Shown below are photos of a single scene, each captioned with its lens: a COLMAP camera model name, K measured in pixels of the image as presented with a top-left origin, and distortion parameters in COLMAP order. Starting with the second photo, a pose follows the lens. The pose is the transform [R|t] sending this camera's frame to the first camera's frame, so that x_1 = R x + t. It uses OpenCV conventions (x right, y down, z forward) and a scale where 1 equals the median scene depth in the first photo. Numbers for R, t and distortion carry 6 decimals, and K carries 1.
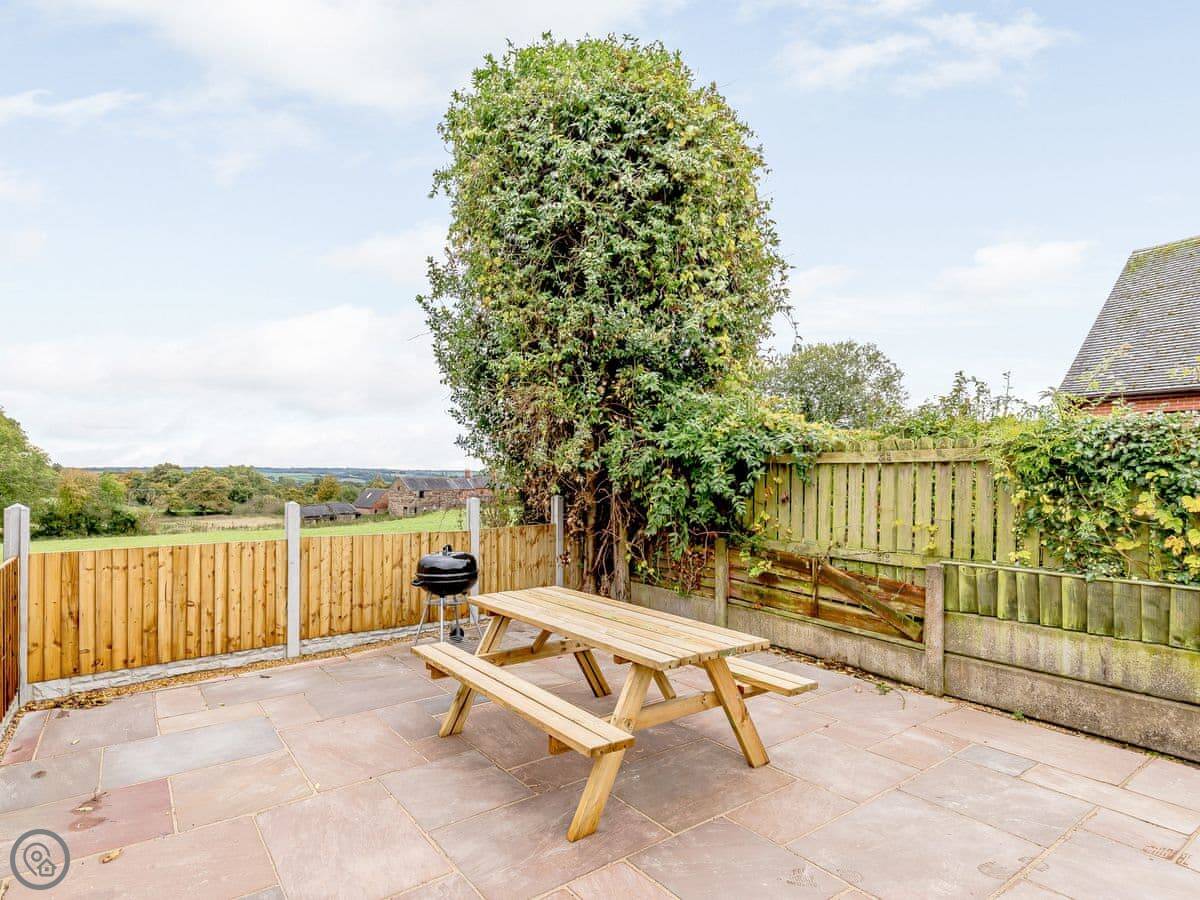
lens RADIAL K [[668.7, 0, 599.9], [0, 668.7, 481.1], [0, 0, 1]] dist [-0.002080, -0.000533]
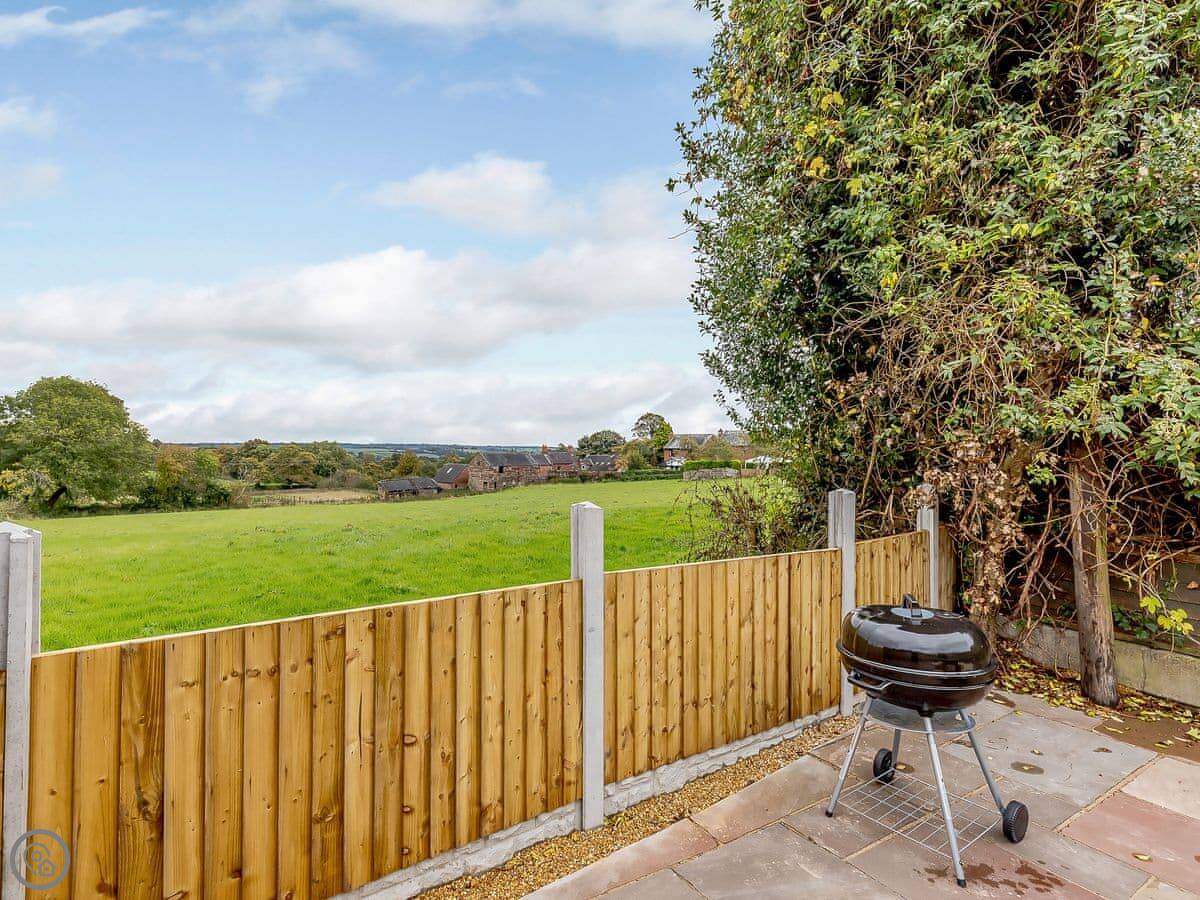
lens RADIAL K [[614.0, 0, 600.0], [0, 614.0, 450.0], [0, 0, 1]] dist [0.003185, 0.000174]
pose [[0.998222, 0.001662, -0.059590, -0.408069], [-0.002297, 0.999941, -0.010578, -0.002892], [0.059569, 0.010696, 0.998167, 0.528981]]
